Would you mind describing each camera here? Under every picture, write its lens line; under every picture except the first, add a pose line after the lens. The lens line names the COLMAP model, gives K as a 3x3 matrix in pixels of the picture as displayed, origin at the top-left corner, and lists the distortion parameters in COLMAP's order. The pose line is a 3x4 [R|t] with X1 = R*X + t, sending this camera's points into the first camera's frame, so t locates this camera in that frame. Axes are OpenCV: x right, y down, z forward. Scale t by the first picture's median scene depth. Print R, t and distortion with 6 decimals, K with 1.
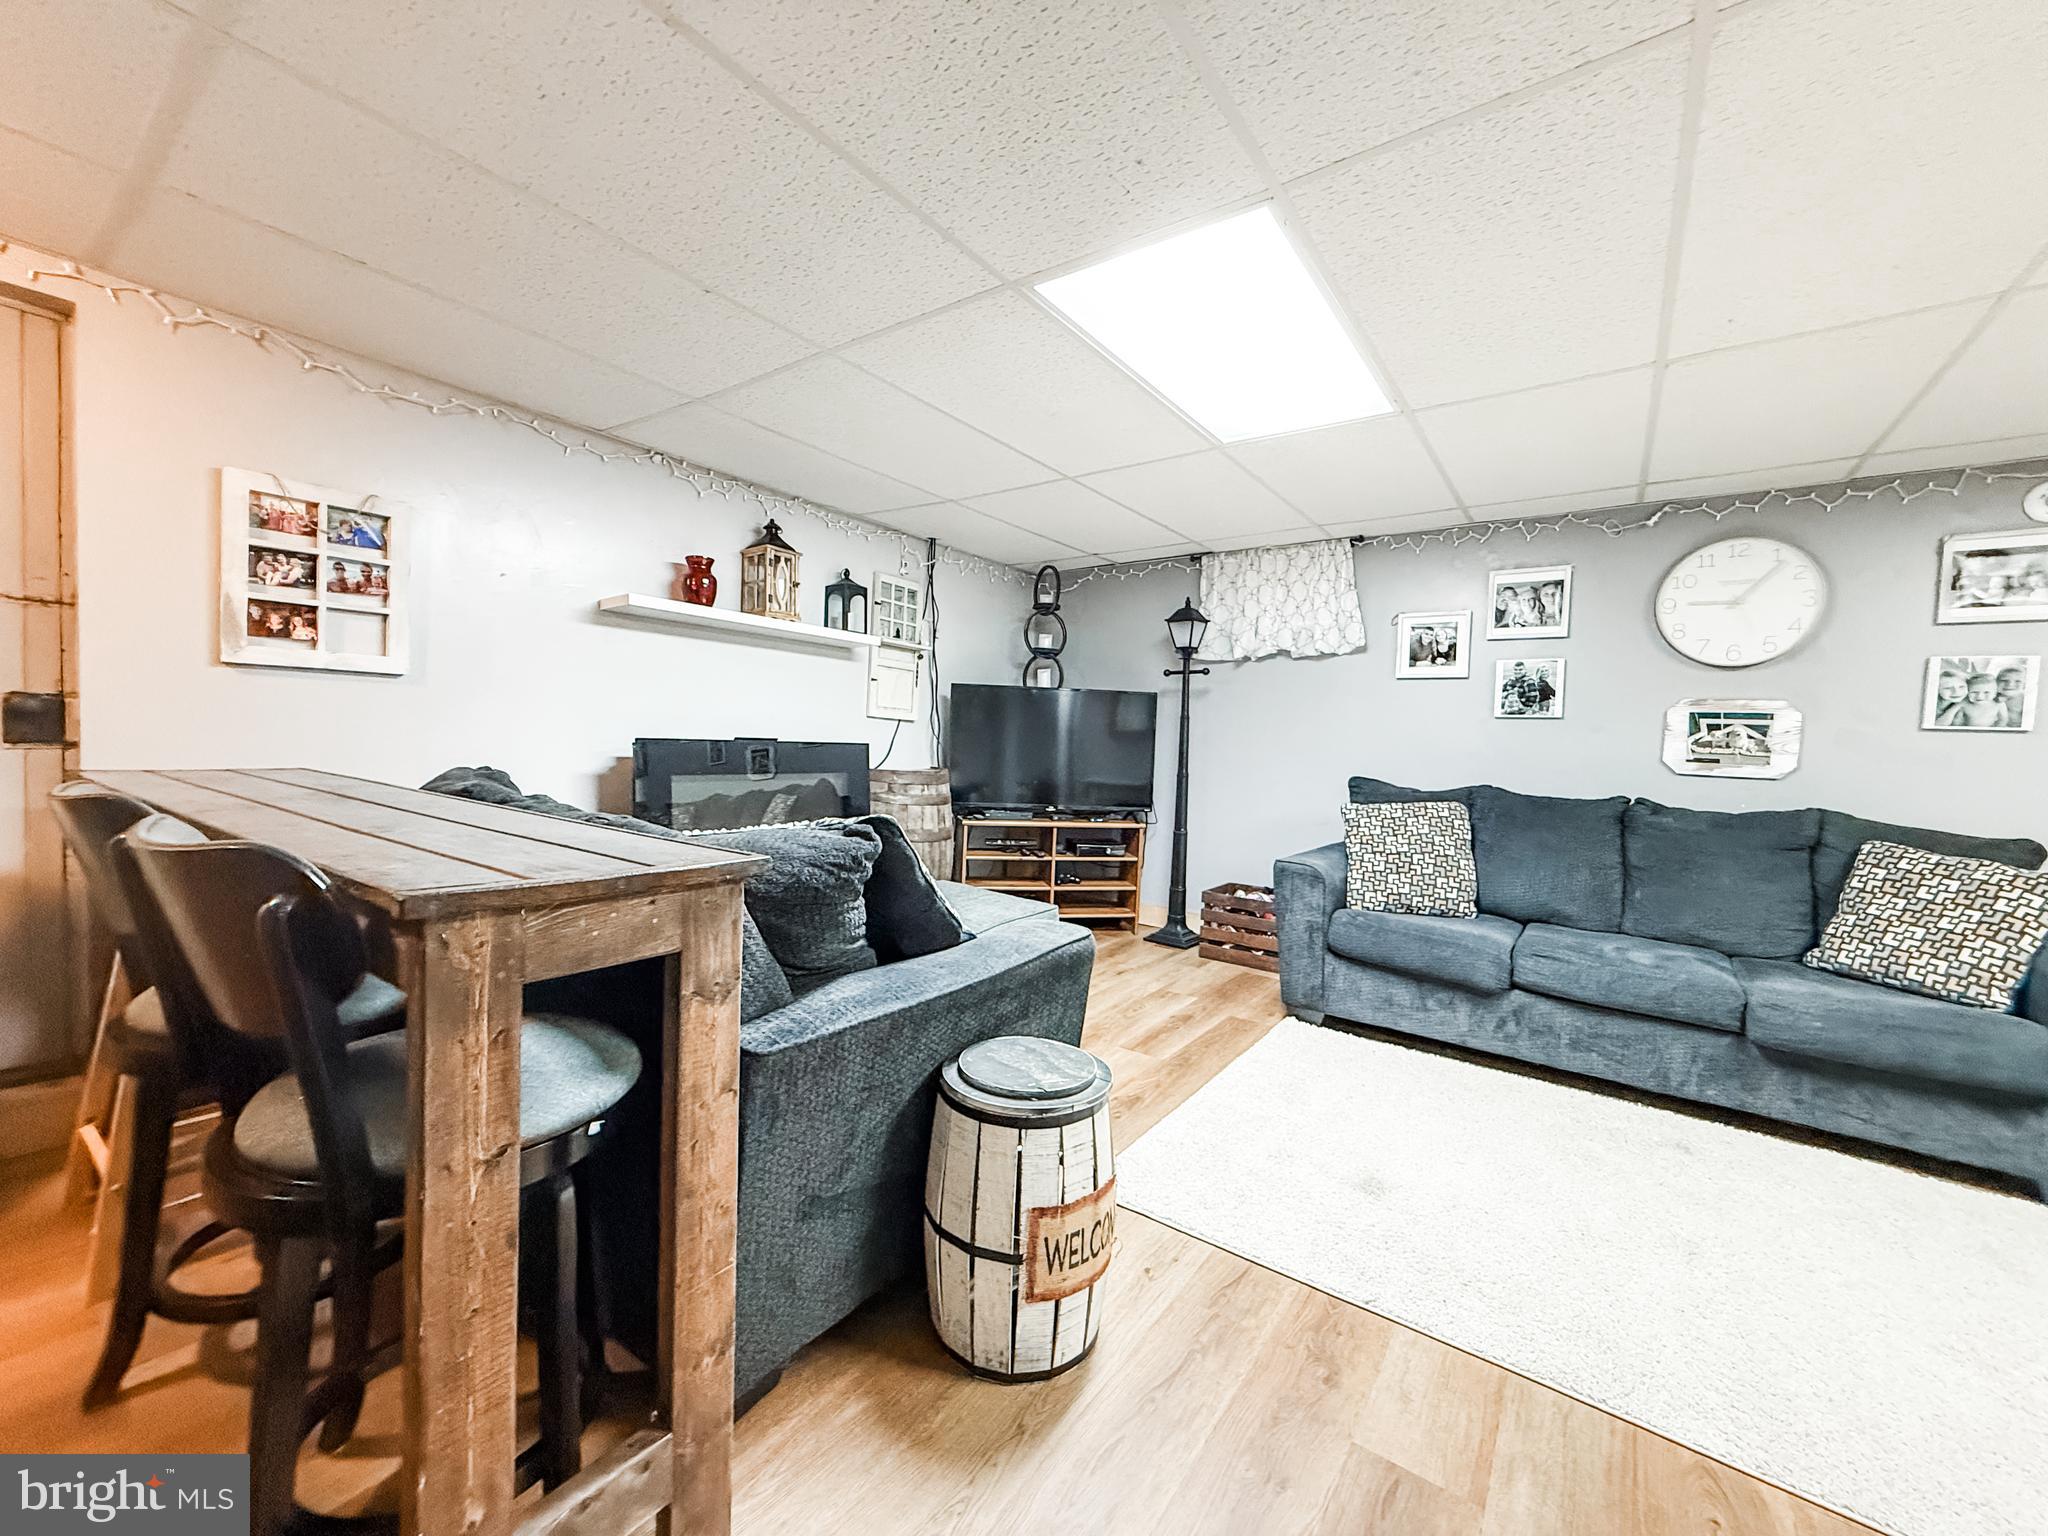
lens RADIAL K [[816.6, 0, 1020.8], [0, 816.6, 766.3], [0, 0, 1]] dist [-0.001396, 0.000551]
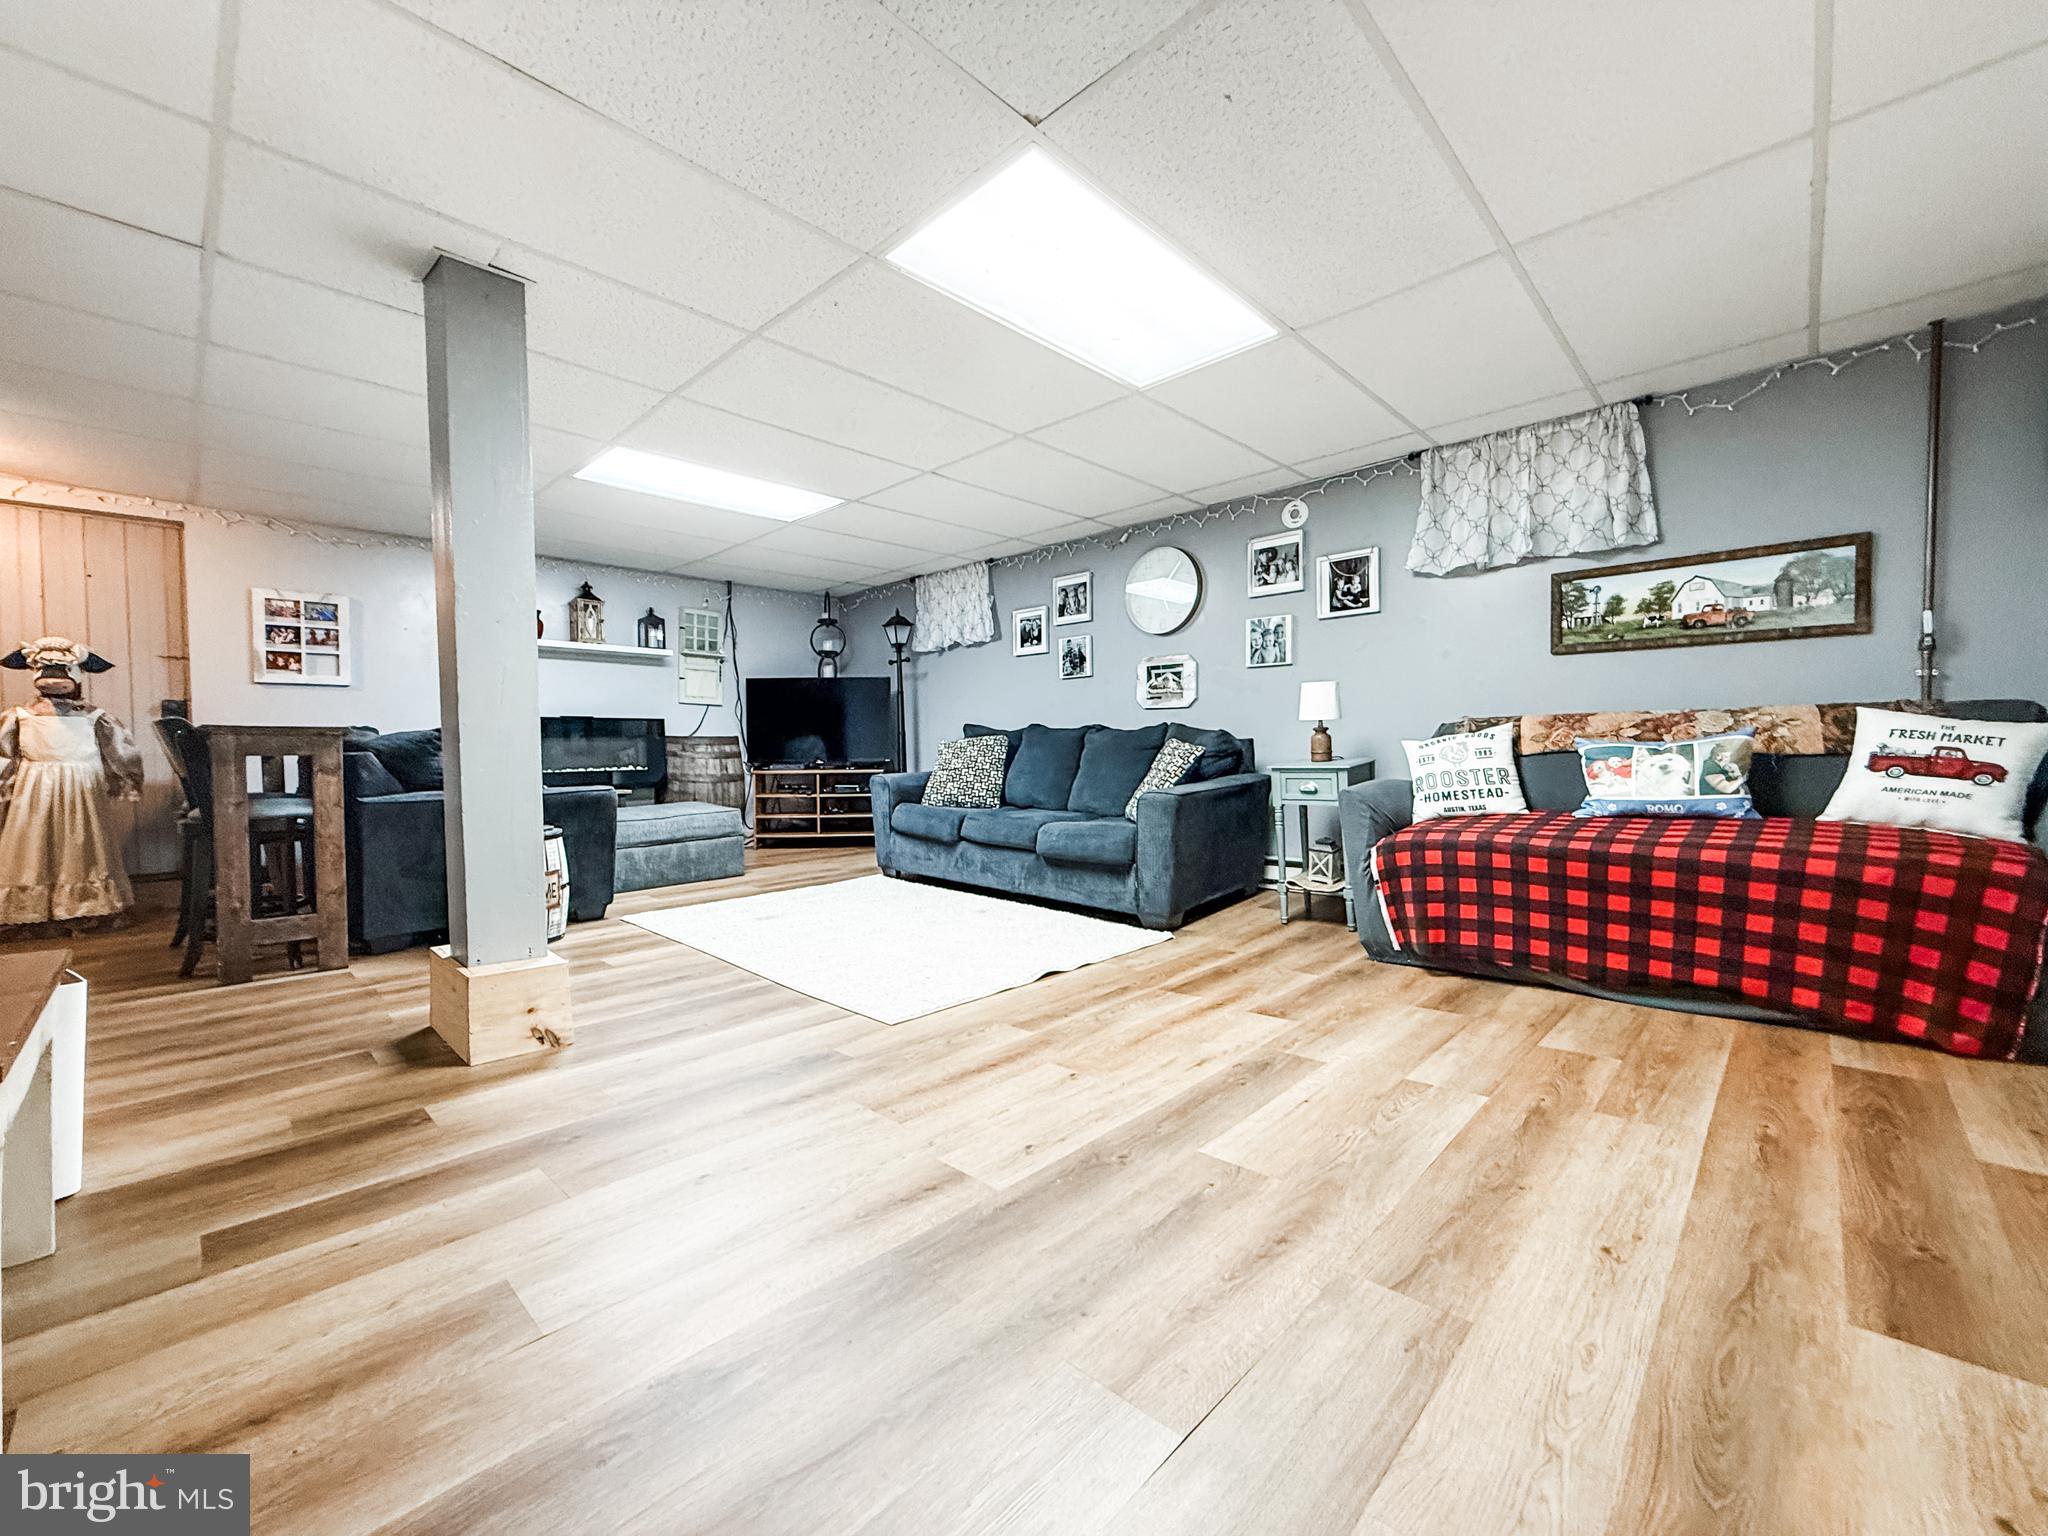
lens RADIAL K [[816.6, 0, 1020.8], [0, 816.6, 766.3], [0, 0, 1]] dist [-0.001396, 0.000551]
pose [[0.988971, -0.042716, -0.141817, 0.810151], [0.041497, 0.999072, -0.011544, 0.125032], [0.142179, 0.005531, 0.989826, -0.509131]]
